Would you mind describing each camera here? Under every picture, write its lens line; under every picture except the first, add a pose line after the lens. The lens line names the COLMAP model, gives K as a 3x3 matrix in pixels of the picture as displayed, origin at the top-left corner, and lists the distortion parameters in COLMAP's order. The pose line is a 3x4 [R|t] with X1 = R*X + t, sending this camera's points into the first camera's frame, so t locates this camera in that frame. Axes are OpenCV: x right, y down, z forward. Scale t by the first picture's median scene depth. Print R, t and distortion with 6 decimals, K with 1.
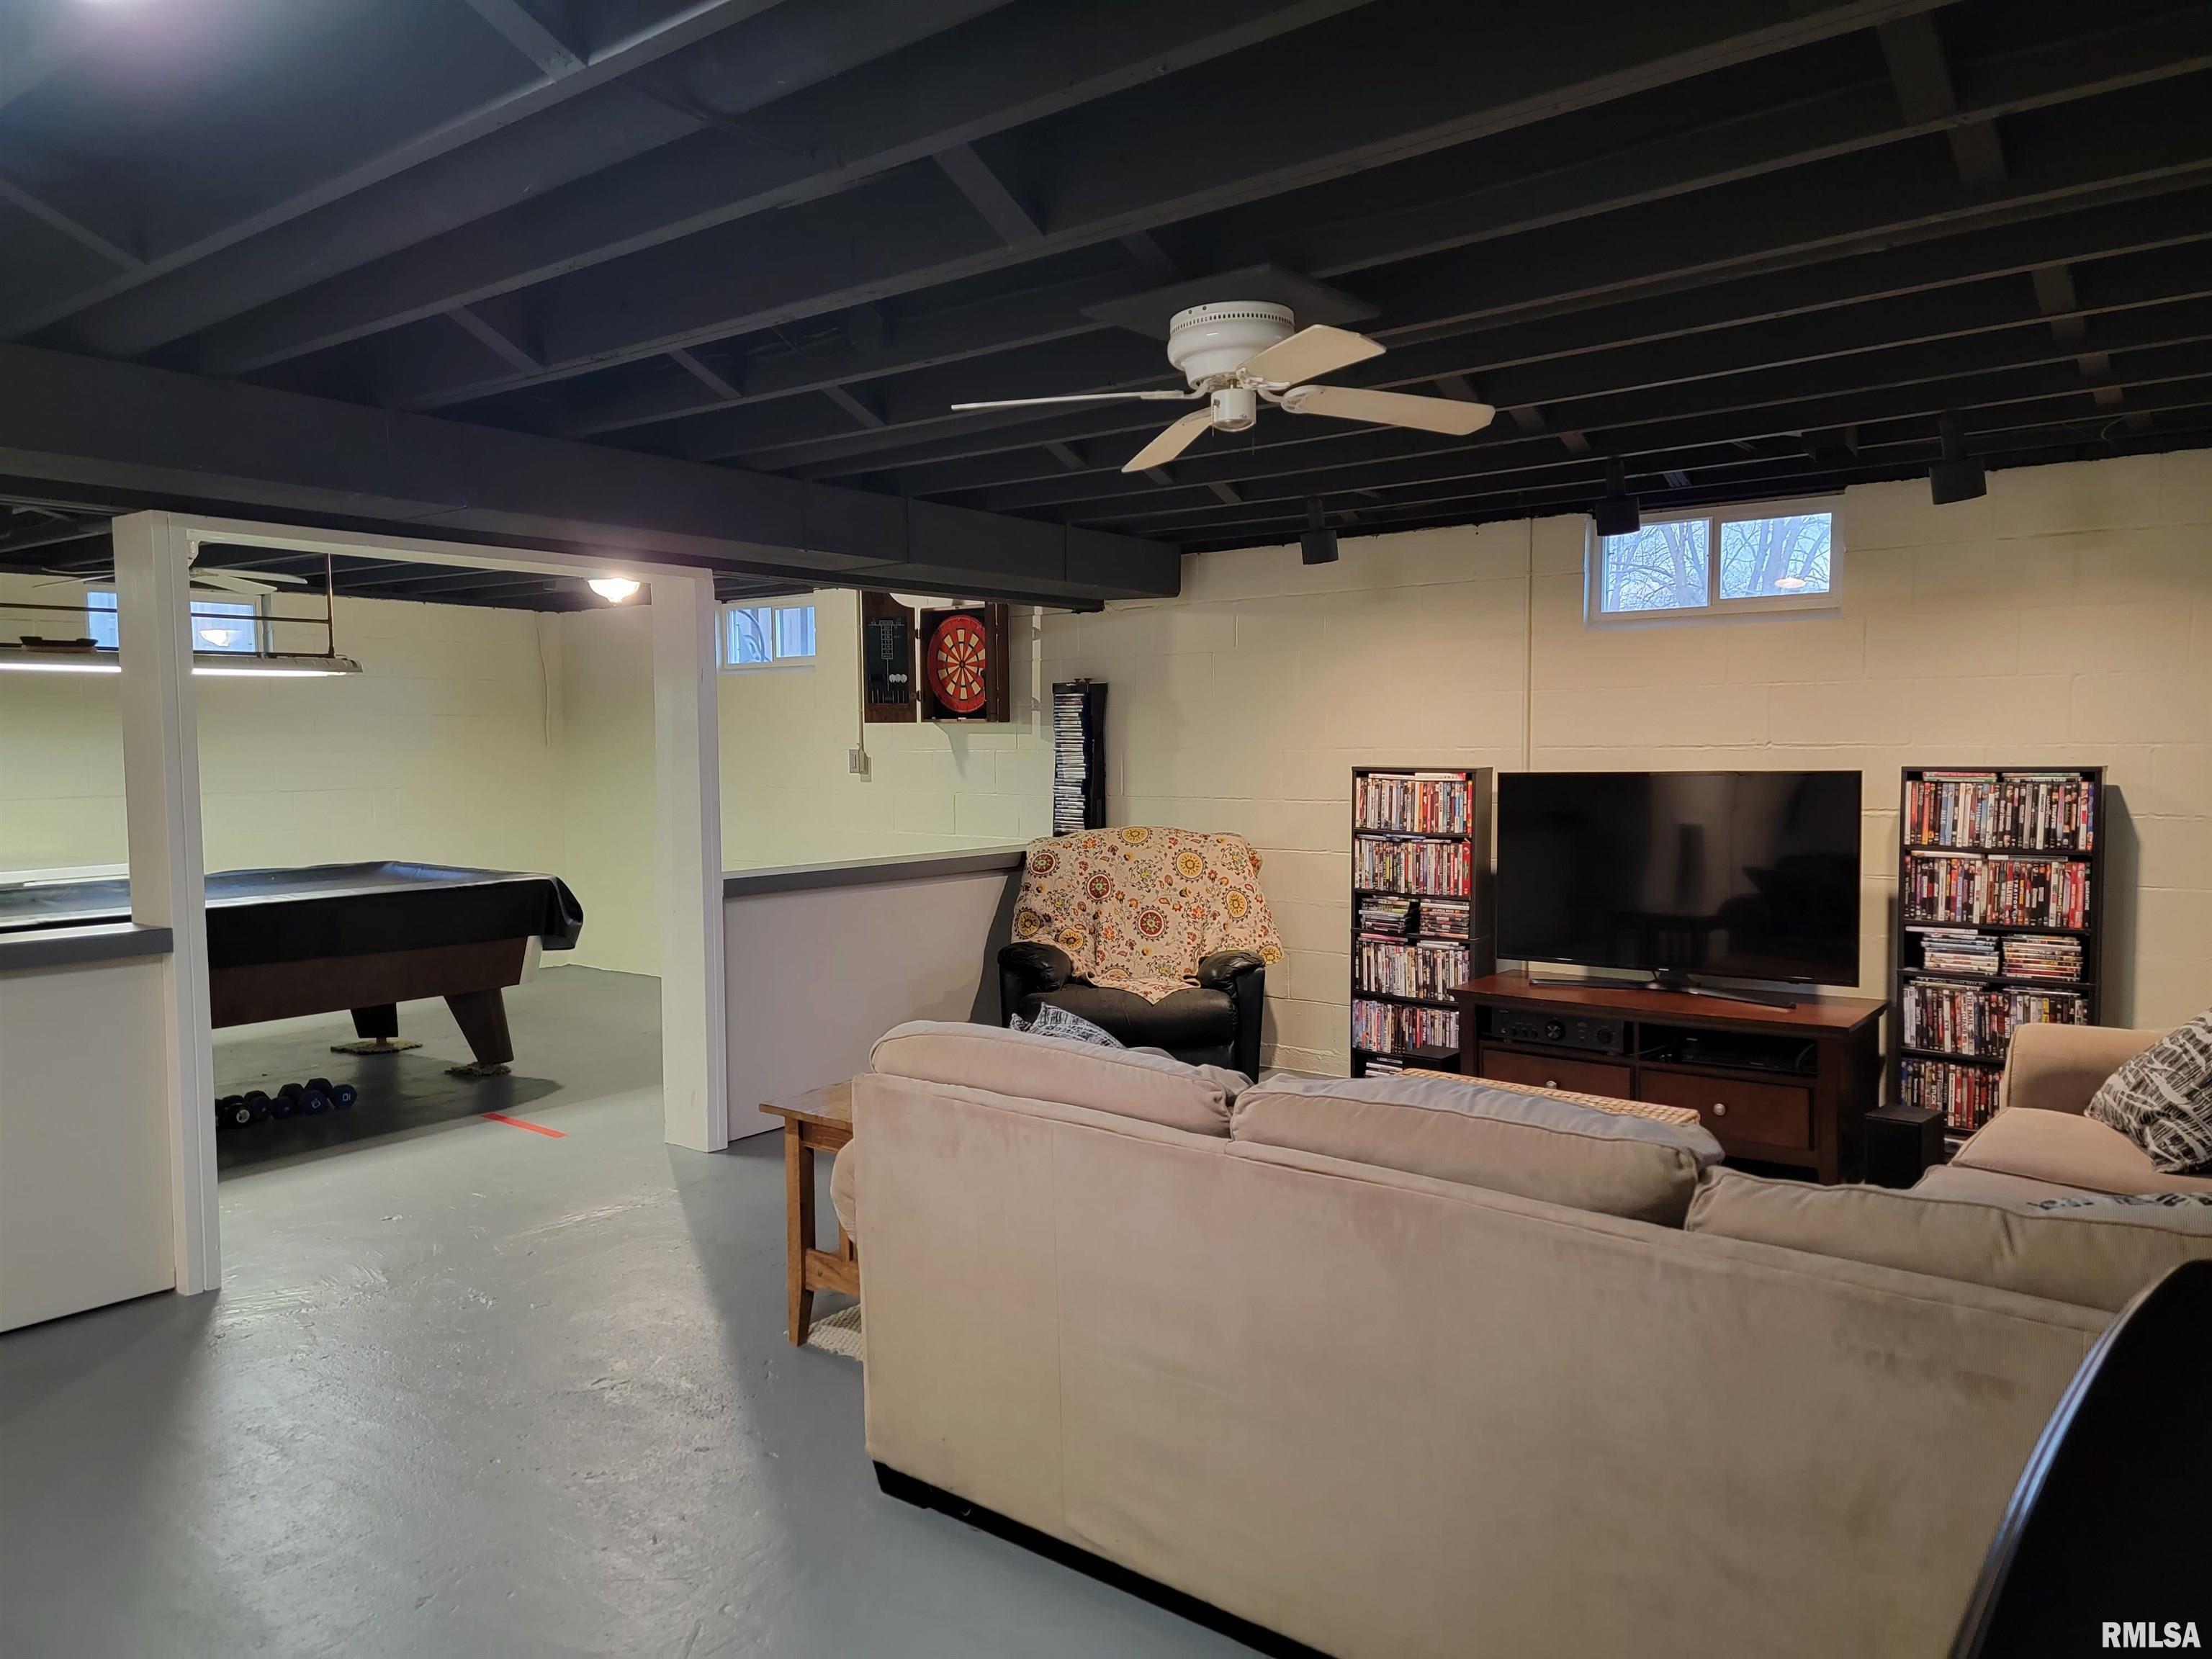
lens RADIAL K [[1560.7, 0, 1097.2], [0, 1560.7, 821.5], [0, 0, 1]] dist [0.078500, -0.063712]
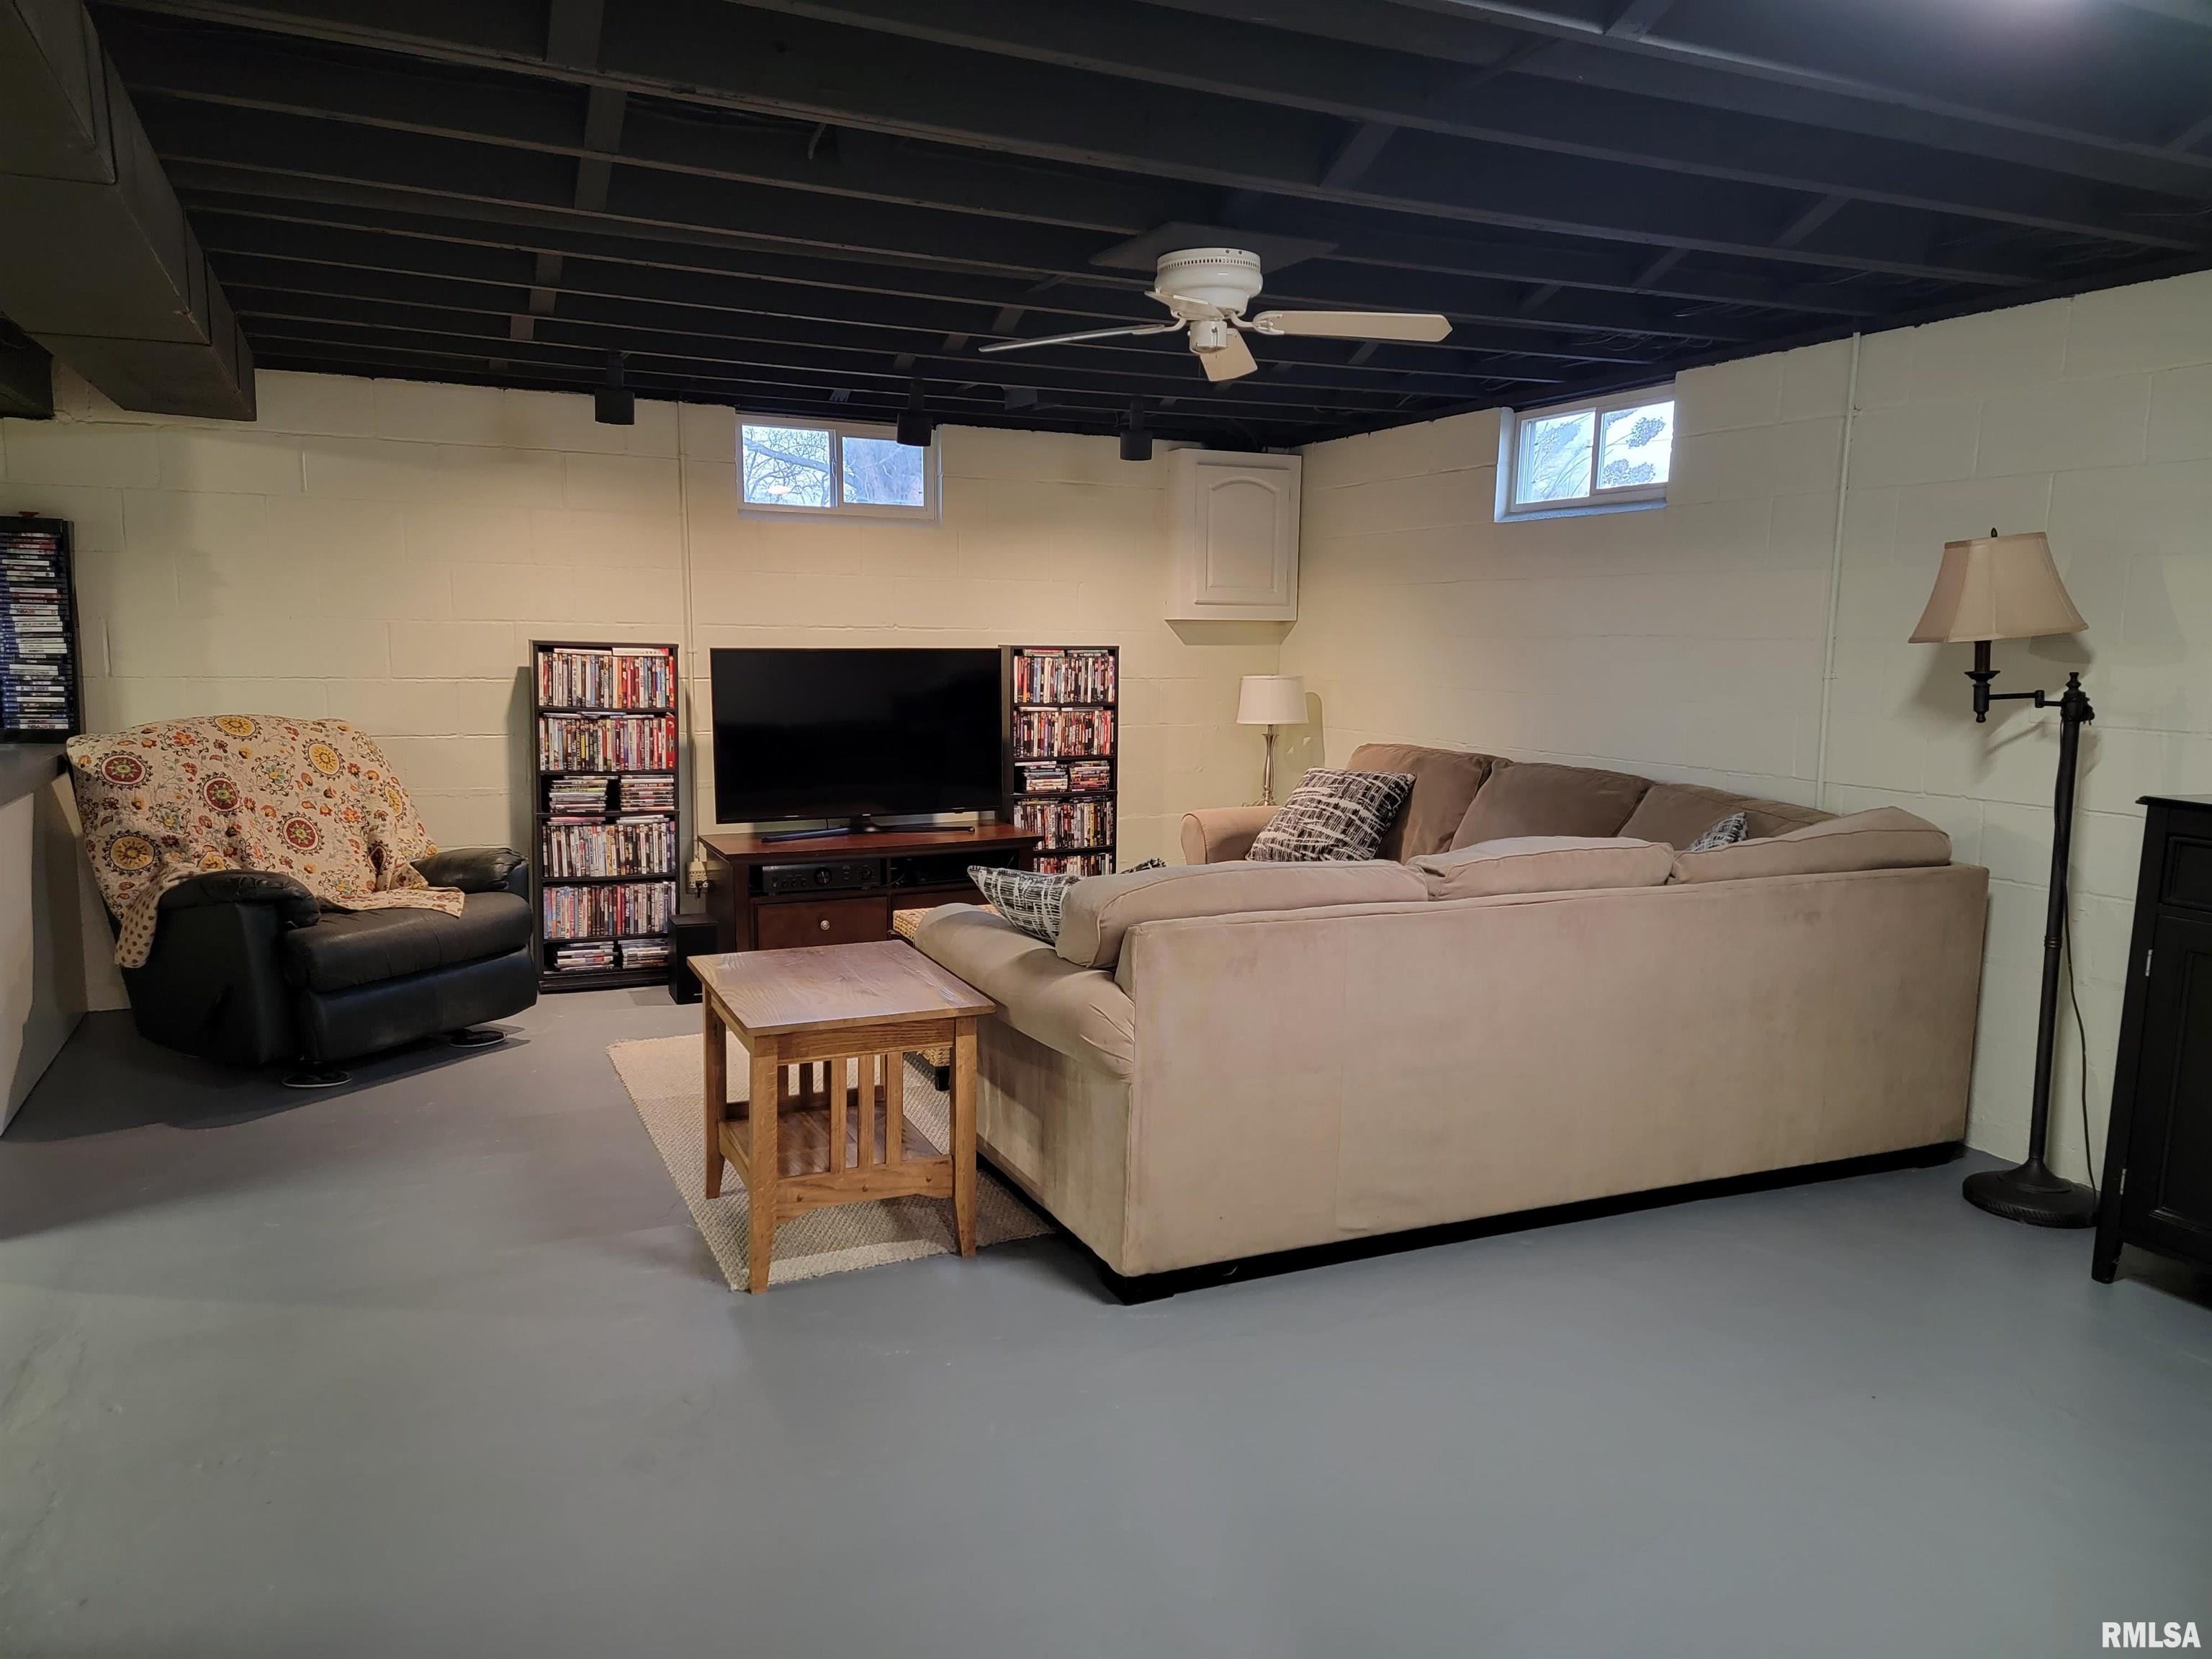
lens RADIAL K [[1560.7, 0, 1103.3], [0, 1560.7, 835.3], [0, 0, 1]] dist [0.078500, -0.063712]
pose [[0.416956, -0.101636, 0.903226, -0.580619], [0.031610, 0.994749, 0.097342, -0.000457], [-0.908377, -0.012036, 0.417979, 0.309747]]
